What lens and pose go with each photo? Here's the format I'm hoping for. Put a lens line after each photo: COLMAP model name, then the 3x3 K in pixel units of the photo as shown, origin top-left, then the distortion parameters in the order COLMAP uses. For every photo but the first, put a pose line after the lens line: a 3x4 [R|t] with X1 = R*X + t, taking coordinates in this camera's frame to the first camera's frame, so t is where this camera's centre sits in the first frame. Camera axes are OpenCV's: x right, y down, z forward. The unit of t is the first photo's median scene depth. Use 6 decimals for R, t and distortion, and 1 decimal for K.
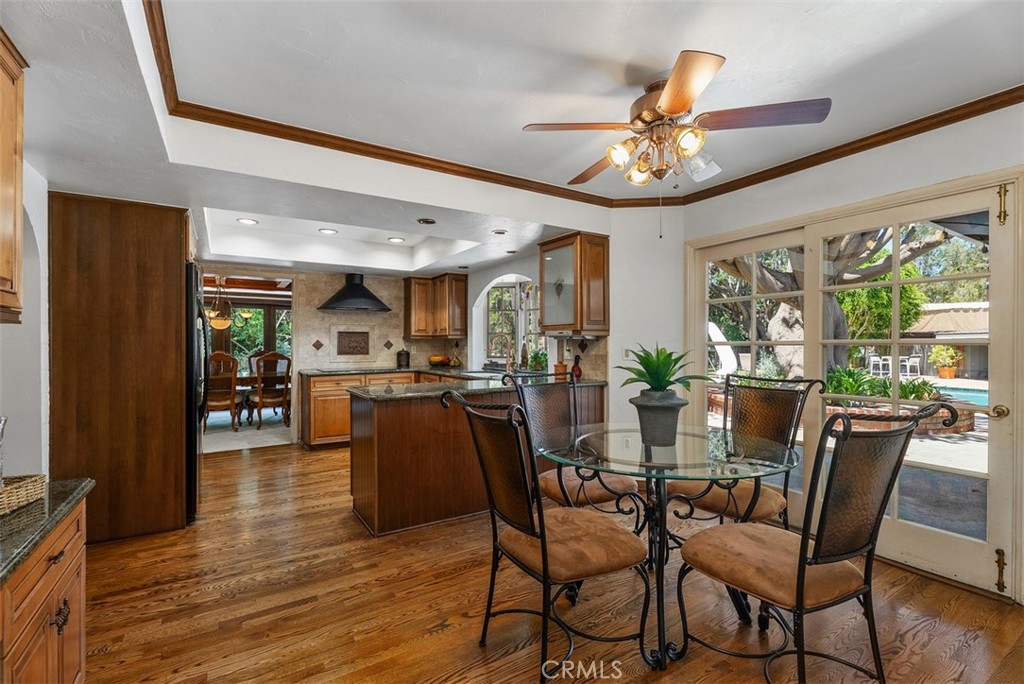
lens RADIAL K [[460.4, 0, 507.8], [0, 460.4, 343.4], [0, 0, 1]] dist [-0.003369, -0.000645]
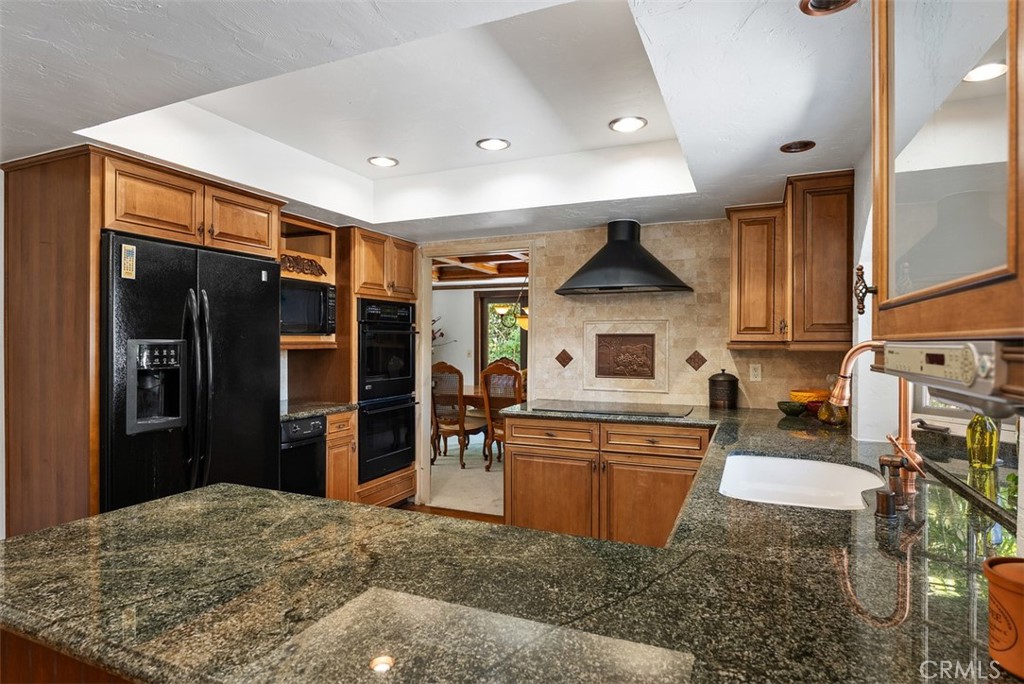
lens RADIAL K [[549.7, 0, 507.2], [0, 549.7, 343.7], [0, 0, 1]] dist [-0.036312, 0.000316]
pose [[0.563282, 0.007492, -0.826231, 0.105533], [-0.003254, 0.999971, 0.006849, -0.017868], [0.826258, -0.001169, 0.563290, 0.533846]]
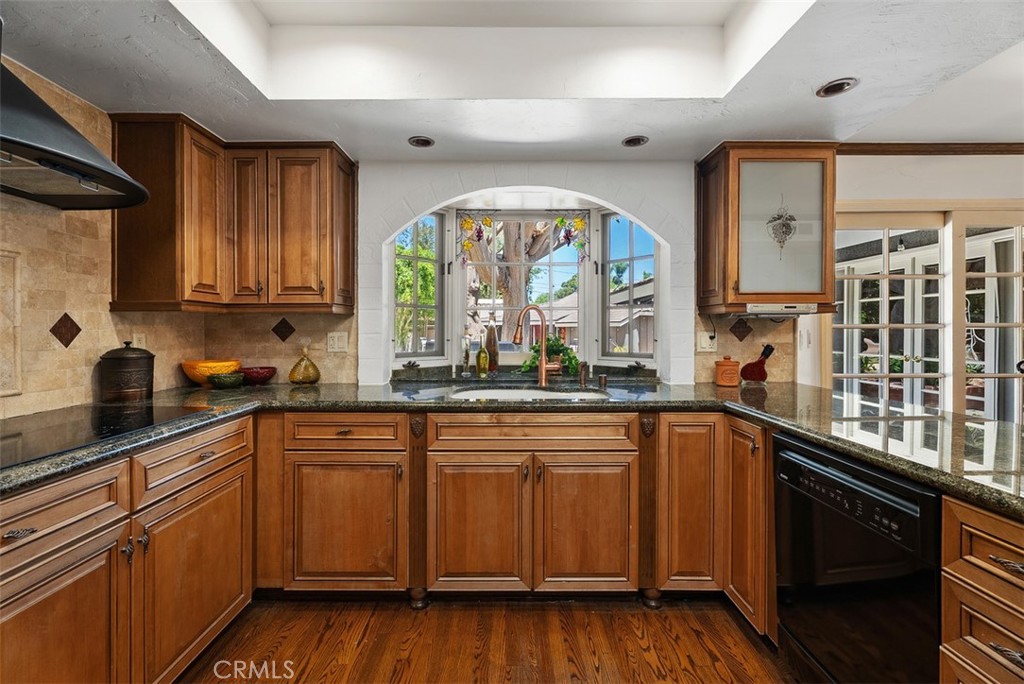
lens RADIAL K [[460.4, 0, 508.6], [0, 460.4, 332.5], [0, 0, 1]] dist [-0.003369, -0.000645]
pose [[0.522480, -0.006808, 0.852625, -0.369471], [-0.000052, 0.999968, 0.008016, 0.002899], [-0.852652, -0.004233, 0.522463, 0.646578]]
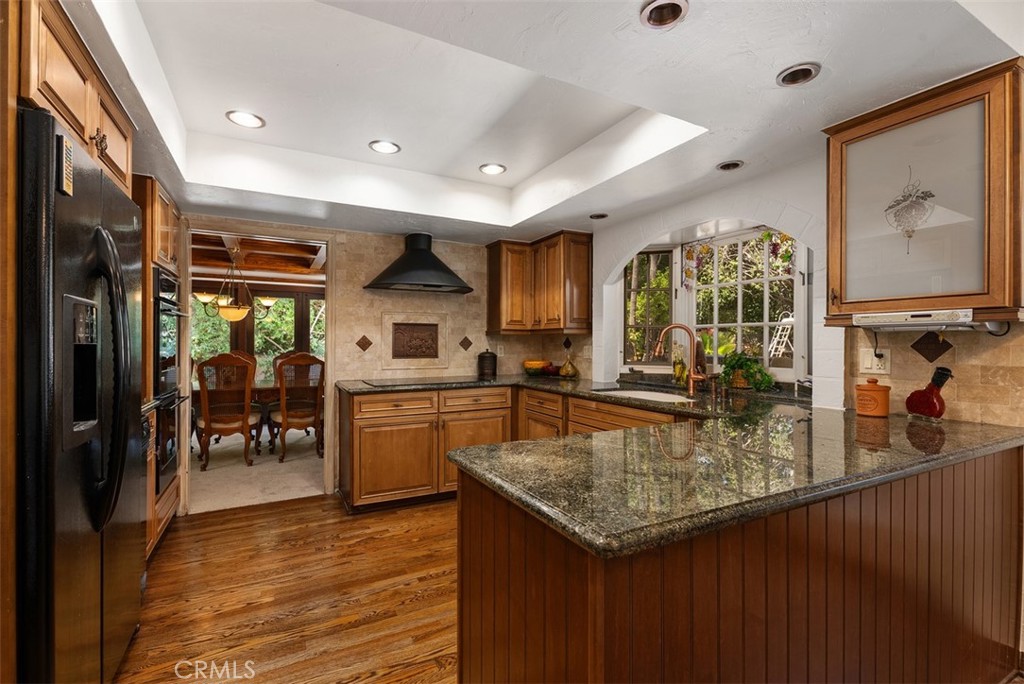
lens RADIAL K [[460.4, 0, 506.2], [0, 460.4, 341.9], [0, 0, 1]] dist [-0.003369, -0.000645]
pose [[0.997065, 0.003137, -0.076491, -0.154404], [-0.003292, 0.999993, -0.001895, 0.002234], [0.076484, 0.002142, 0.997068, 0.347041]]
